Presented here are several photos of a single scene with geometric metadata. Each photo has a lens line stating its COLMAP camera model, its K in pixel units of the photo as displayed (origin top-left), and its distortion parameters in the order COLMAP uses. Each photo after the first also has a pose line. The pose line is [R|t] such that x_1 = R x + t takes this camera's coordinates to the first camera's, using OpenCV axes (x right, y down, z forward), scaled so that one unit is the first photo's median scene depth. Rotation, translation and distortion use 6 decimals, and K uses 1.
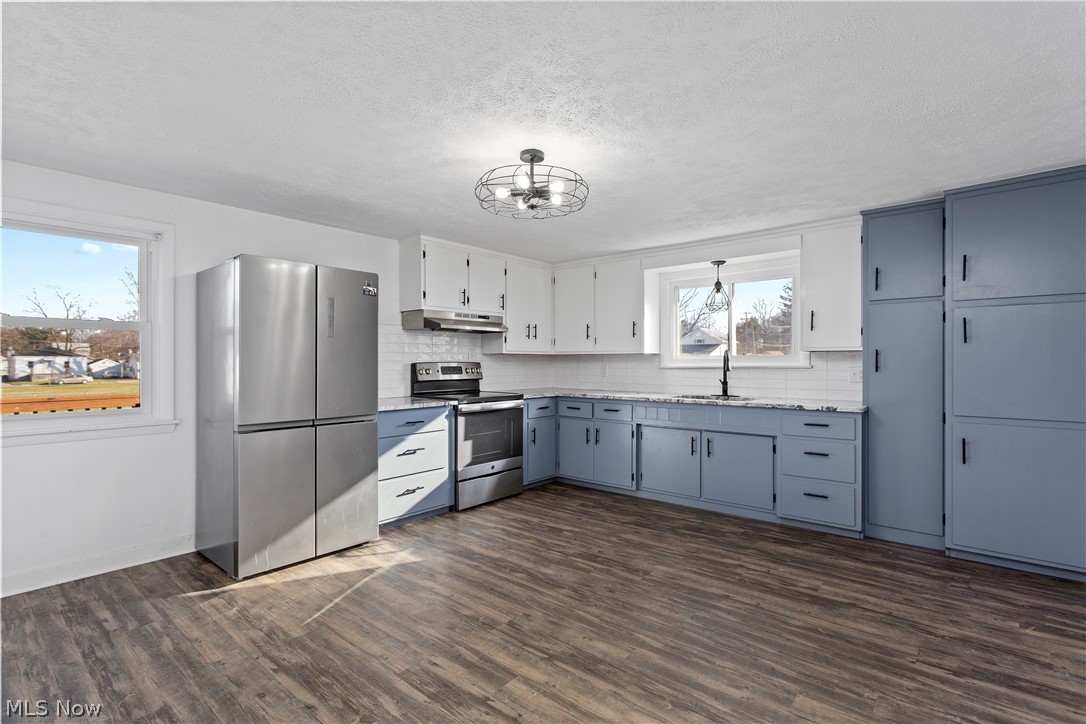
lens RADIAL K [[511.8, 0, 546.5], [0, 511.8, 362.8], [0, 0, 1]] dist [-0.000729, 0.001026]
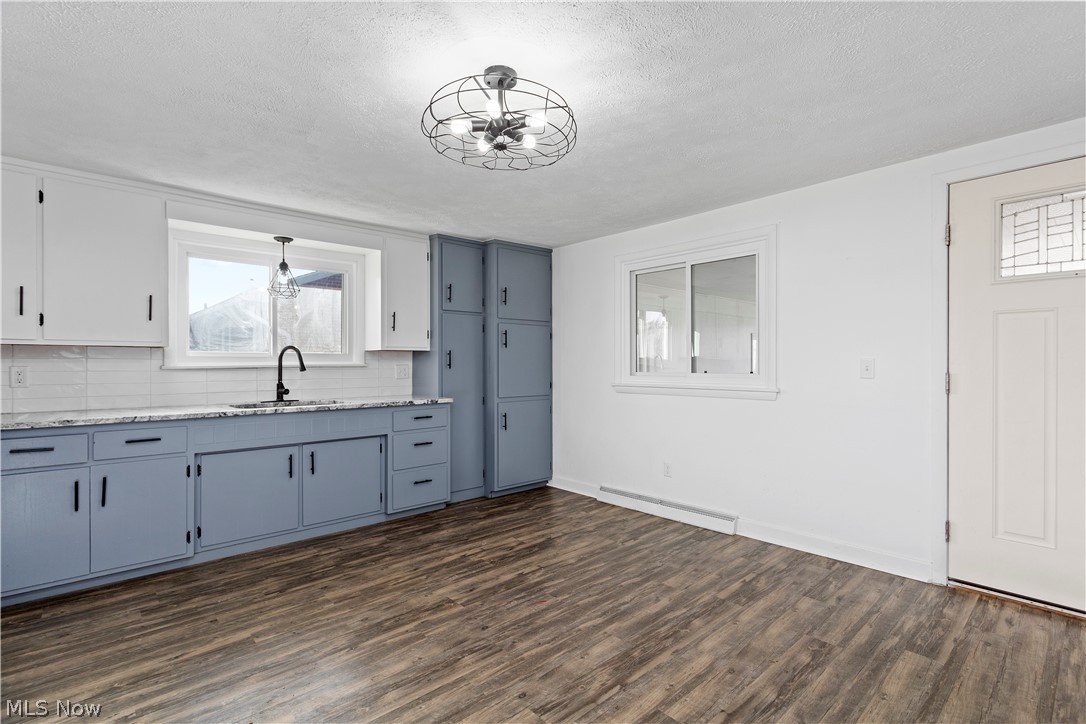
lens RADIAL K [[511.8, 0, 546.5], [0, 511.8, 363.7], [0, 0, 1]] dist [-0.000729, 0.001026]
pose [[0.122763, -0.000859, 0.992436, -0.564180], [0.001587, 0.999999, 0.000669, 0.005697], [-0.992435, 0.001493, 0.122765, 0.634125]]
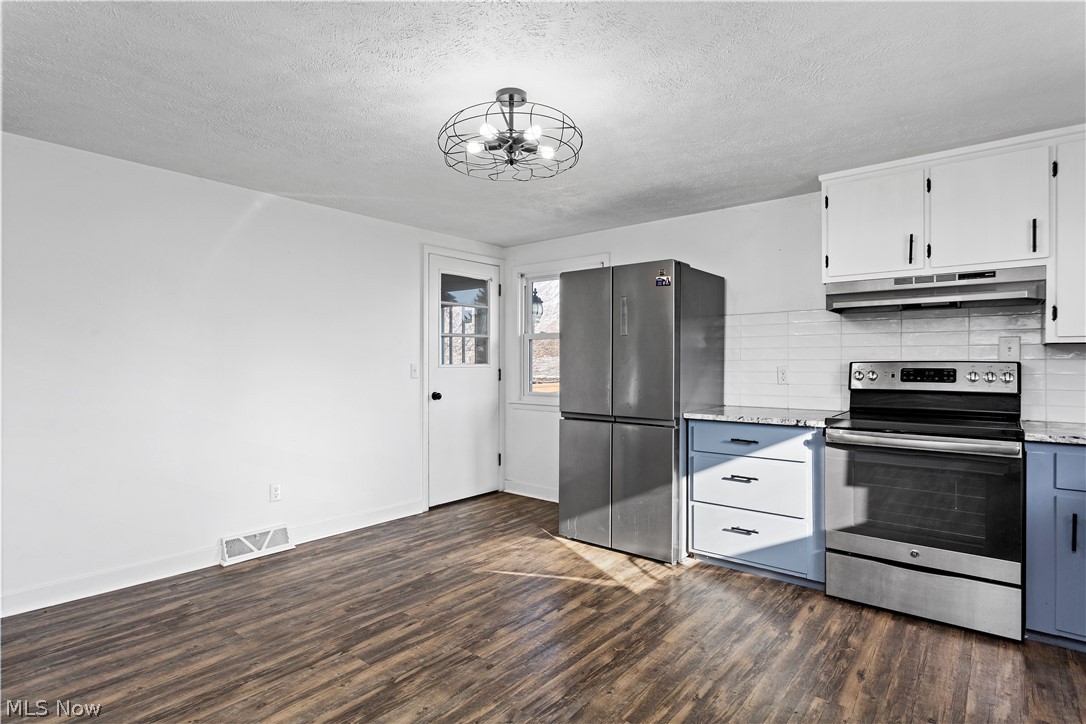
lens RADIAL K [[554.4, 0, 542.7], [0, 554.4, 360.9], [0, 0, 1]] dist [-0.007119, 0.000773]
pose [[0.013159, -0.002098, -0.999911, 0.620155], [-0.002979, 0.999993, -0.002137, 0.002096], [0.999909, 0.003007, 0.013153, 0.779164]]
